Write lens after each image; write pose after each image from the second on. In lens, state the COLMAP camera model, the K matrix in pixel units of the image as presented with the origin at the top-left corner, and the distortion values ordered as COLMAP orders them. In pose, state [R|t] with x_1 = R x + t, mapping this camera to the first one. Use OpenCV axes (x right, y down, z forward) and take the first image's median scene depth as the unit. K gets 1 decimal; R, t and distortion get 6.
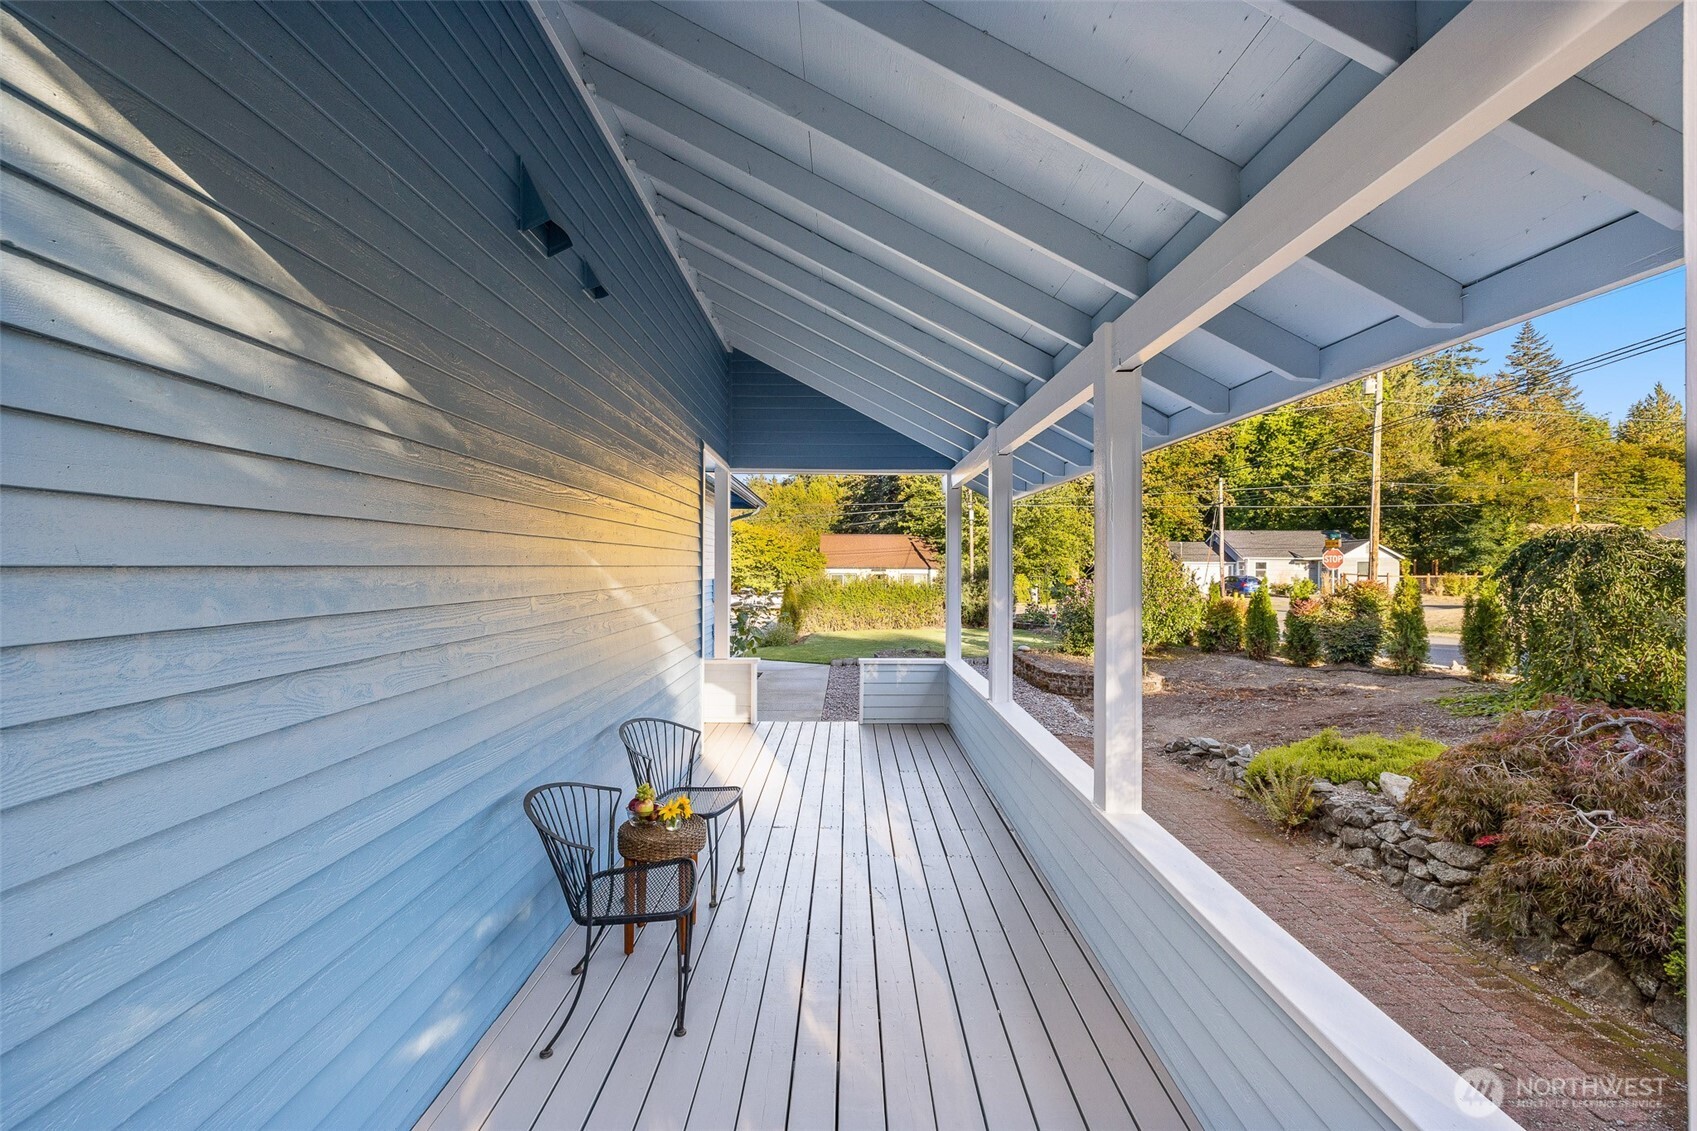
lens RADIAL K [[719.8, 0, 848.7], [0, 719.8, 565.3], [0, 0, 1]] dist [0.000469, -0.000064]
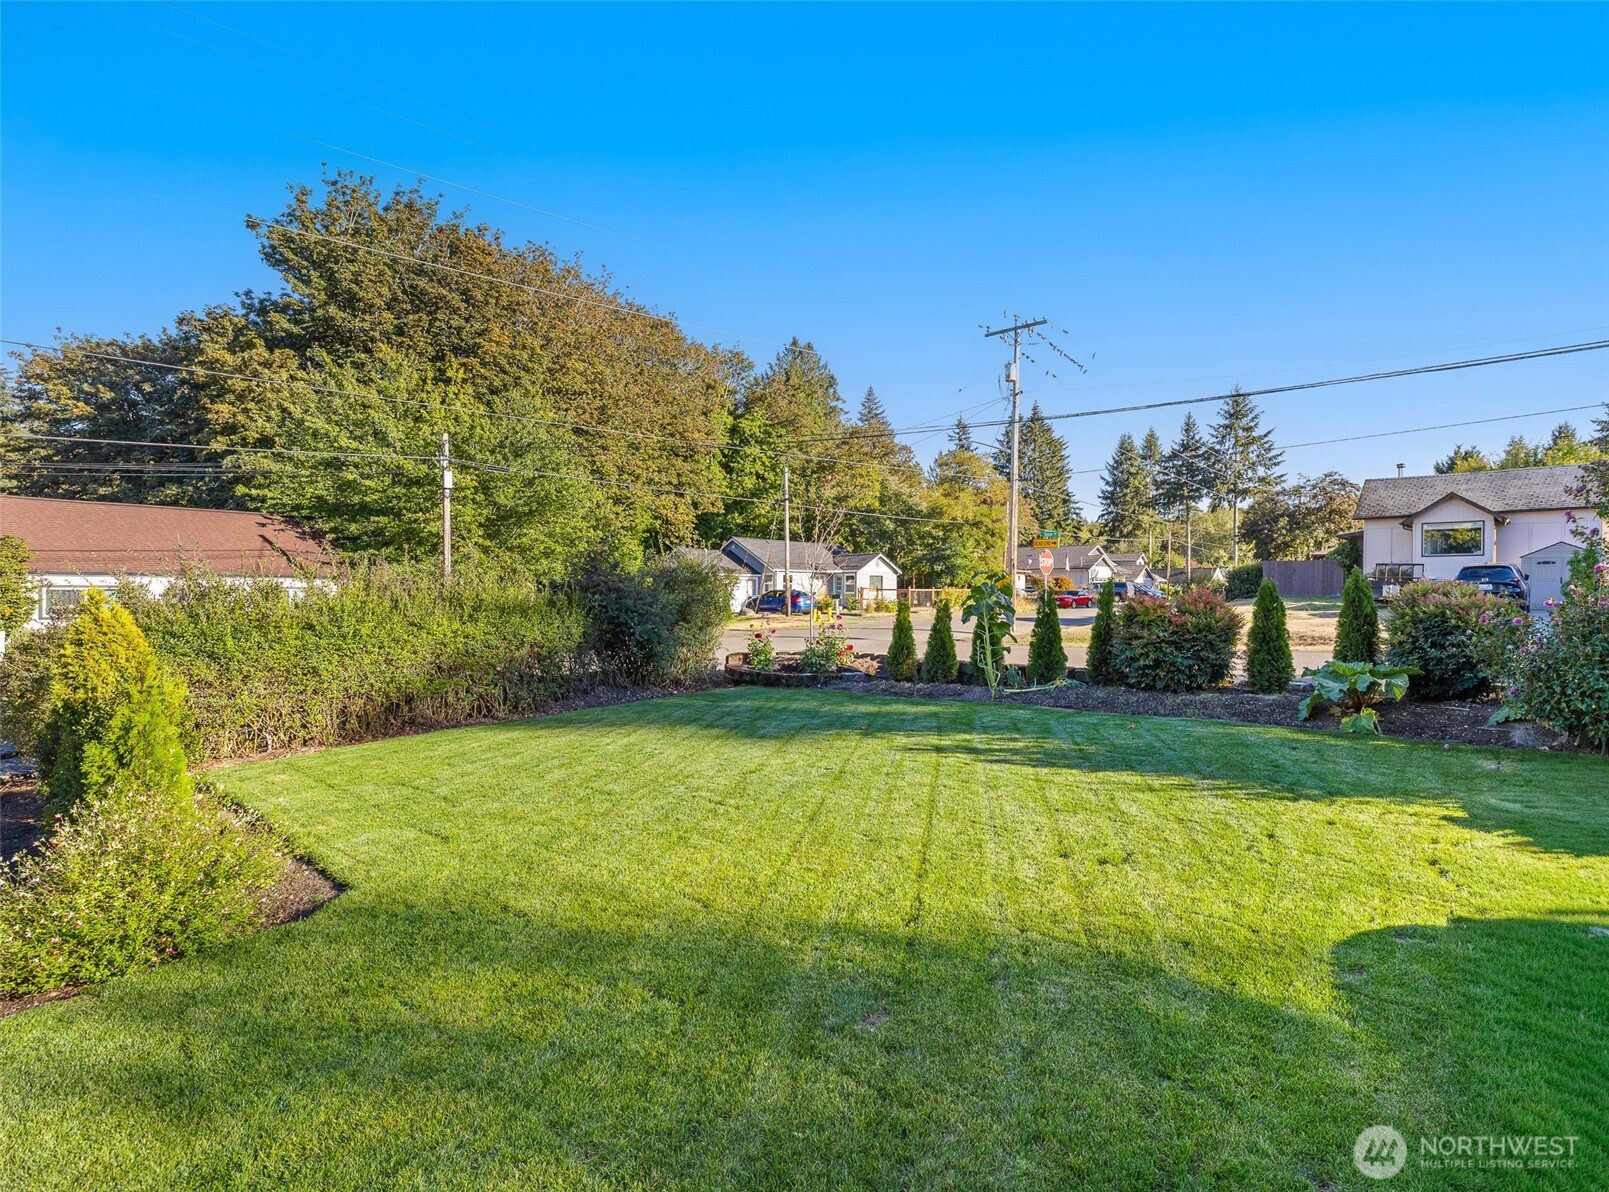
lens RADIAL K [[695.4, 0, 803.9], [0, 695.4, 592.4], [0, 0, 1]] dist [-0.001221, 0.000000]
pose [[0.623119, -0.001592, 0.782125, -0.063967], [0.000302, 0.999998, 0.001795, 0.012475], [-0.782127, -0.000882, 0.623118, 0.396095]]
